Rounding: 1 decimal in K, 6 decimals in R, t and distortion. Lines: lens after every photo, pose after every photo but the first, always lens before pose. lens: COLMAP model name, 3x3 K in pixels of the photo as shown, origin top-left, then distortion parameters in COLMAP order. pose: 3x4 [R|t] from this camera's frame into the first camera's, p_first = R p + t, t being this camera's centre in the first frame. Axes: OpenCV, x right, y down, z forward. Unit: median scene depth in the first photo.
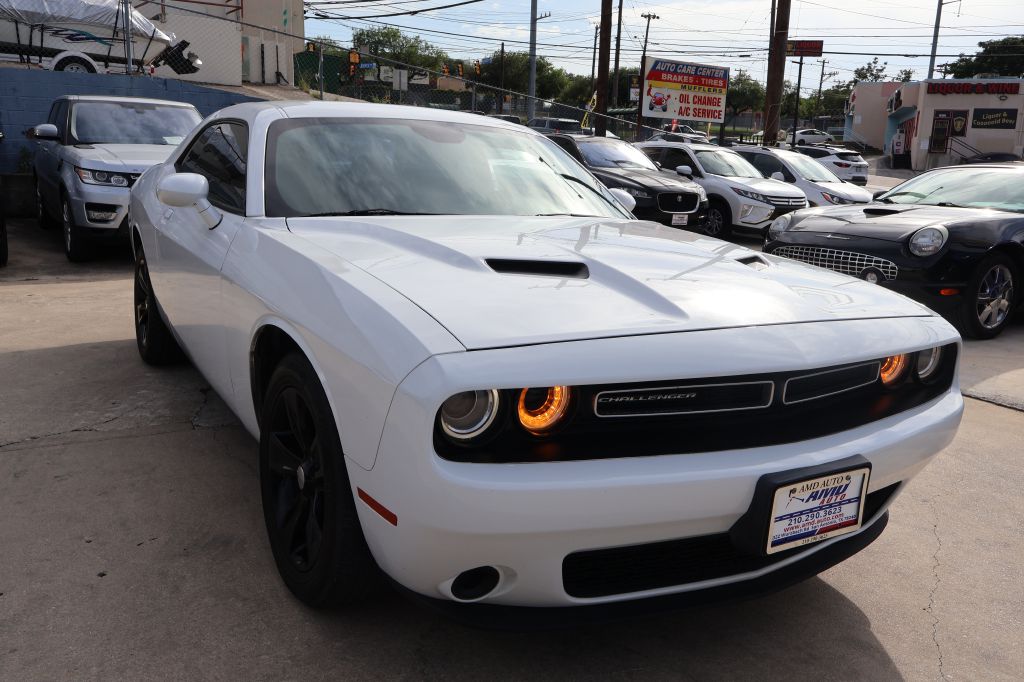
lens RADIAL K [[869.2, 0, 520.4], [0, 869.2, 339.3], [0, 0, 1]] dist [-0.007668, 0.000318]
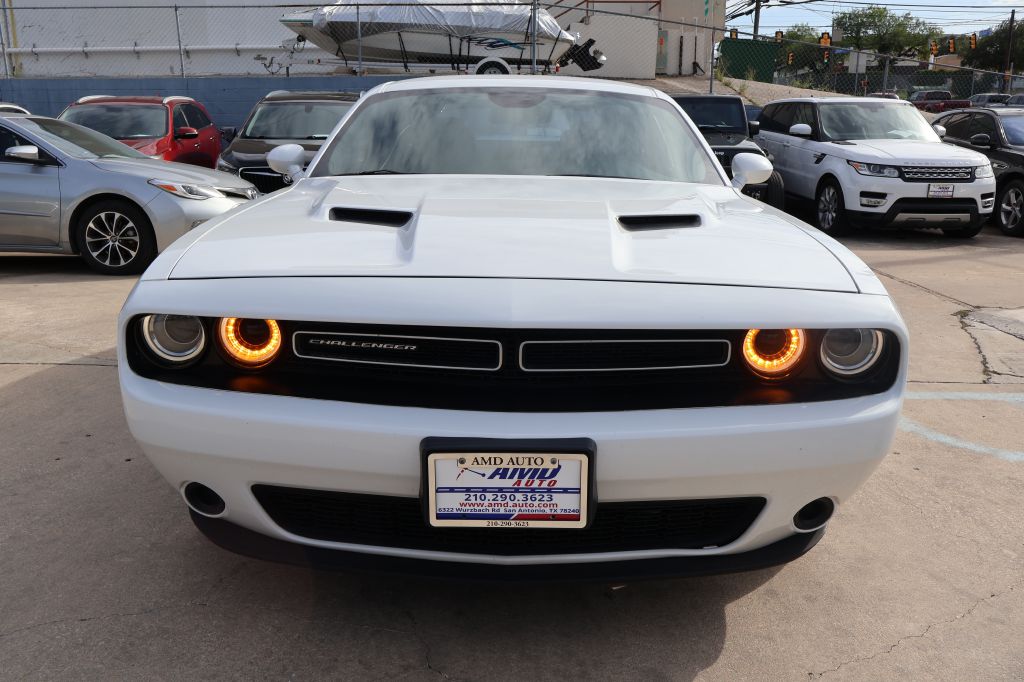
lens RADIAL K [[872.6, 0, 509.8], [0, 872.6, 336.3], [0, 0, 1]] dist [-0.007508, 0.007035]
pose [[0.853209, 0.080776, -0.515277, 0.123791], [-0.079870, 0.996517, 0.023965, 0.003390], [0.515418, 0.020708, 0.856689, 0.039536]]
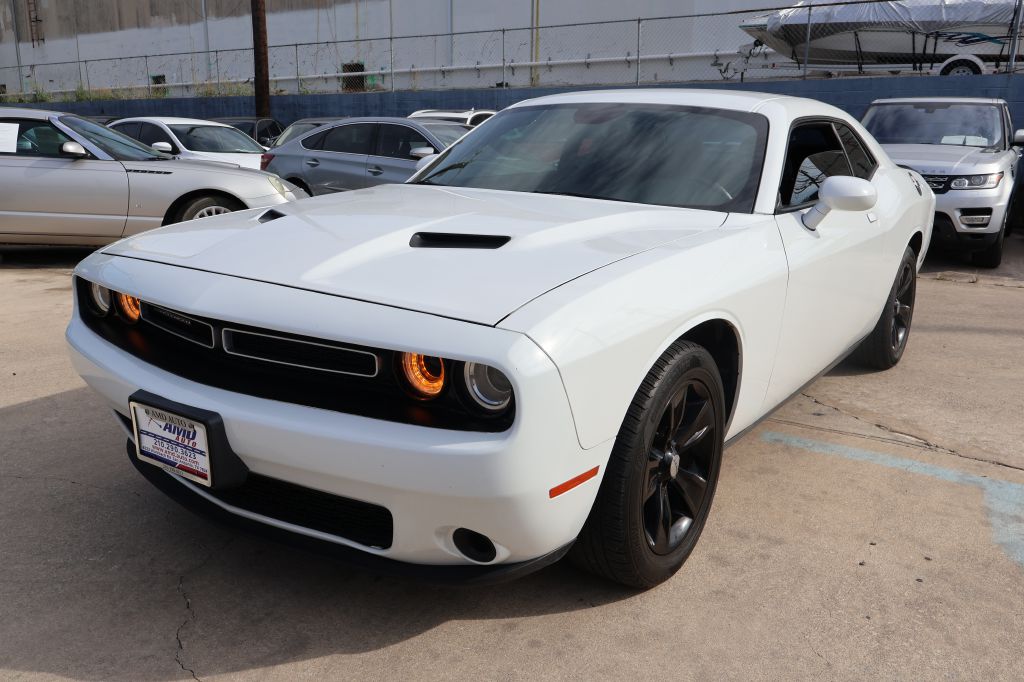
lens RADIAL K [[861.8, 0, 512.0], [0, 861.8, 341.0], [0, 0, 1]] dist [-0.001868, 0.007793]
pose [[0.407539, 0.182988, -0.894666, 0.229011], [-0.191527, 0.975055, 0.112186, -0.020114], [0.892877, 0.125632, 0.432420, 0.142418]]
